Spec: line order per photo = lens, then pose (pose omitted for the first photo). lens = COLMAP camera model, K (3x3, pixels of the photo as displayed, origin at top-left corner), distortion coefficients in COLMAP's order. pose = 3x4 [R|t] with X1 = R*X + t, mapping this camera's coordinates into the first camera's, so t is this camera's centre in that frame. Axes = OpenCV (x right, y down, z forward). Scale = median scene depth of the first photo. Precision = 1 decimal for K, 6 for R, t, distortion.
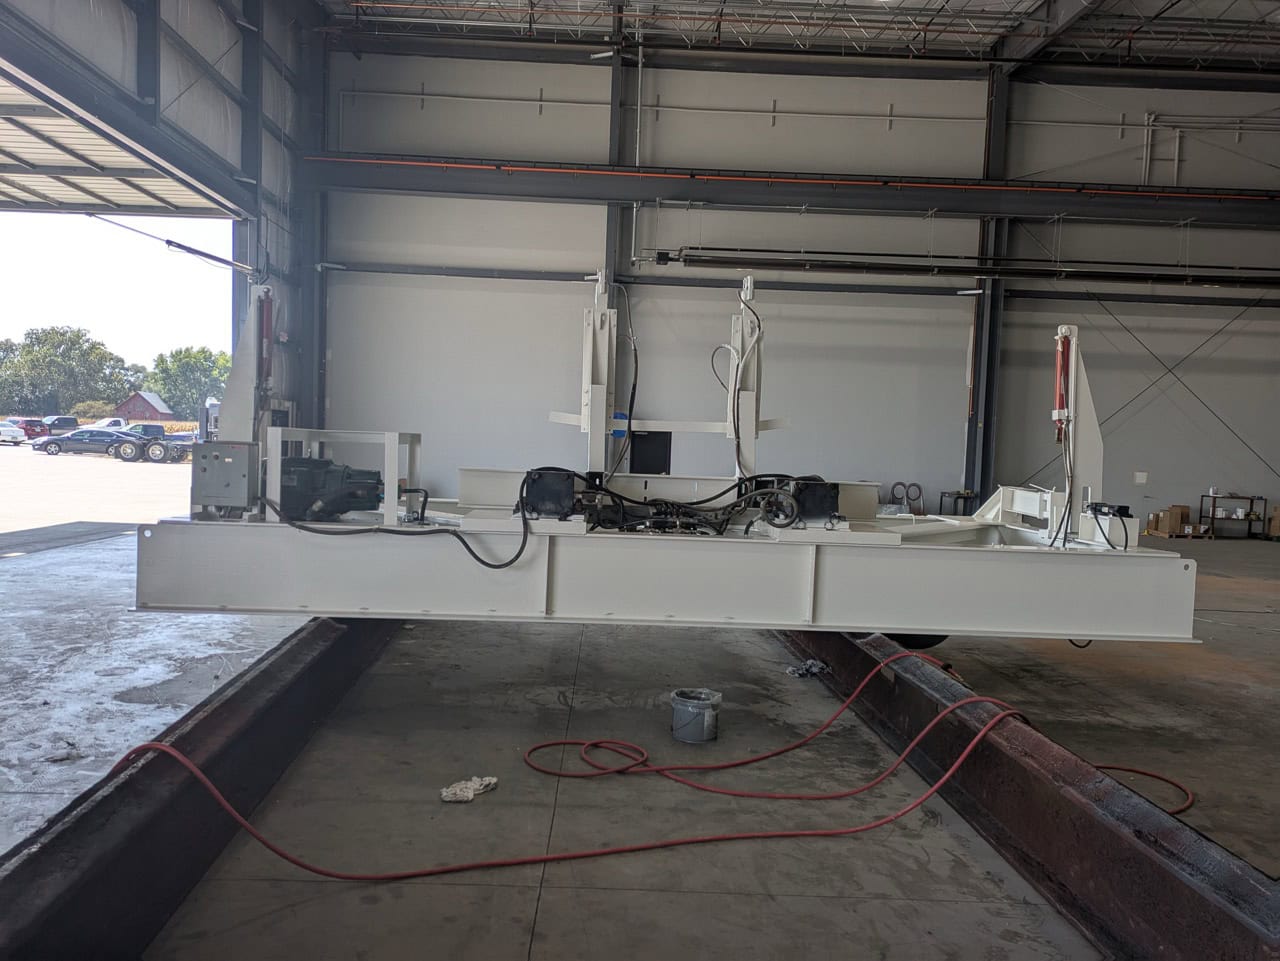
lens RADIAL K [[959.3, 0, 635.6], [0, 959.3, 476.6], [0, 0, 1]] dist [0.002809, -0.010616]
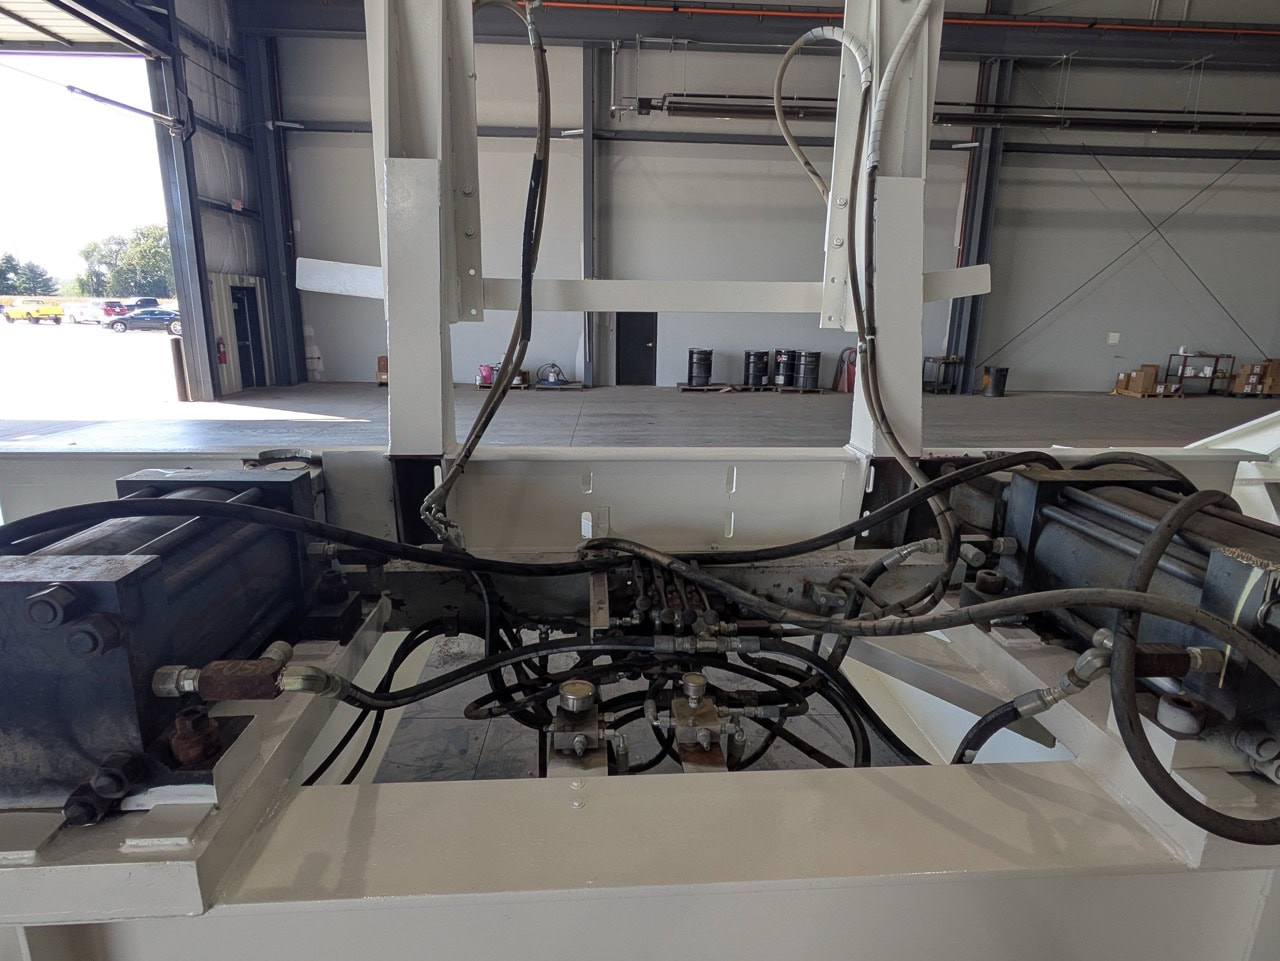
lens RADIAL K [[699.4, 0, 646.4], [0, 699.4, 474.6], [0, 0, 1]] dist [-0.010287, 0.002032]
pose [[0.999561, -0.024608, 0.016506, 0.009757], [0.020865, 0.980062, 0.197592, -0.014017], [-0.021039, -0.197161, 0.980145, 0.262979]]
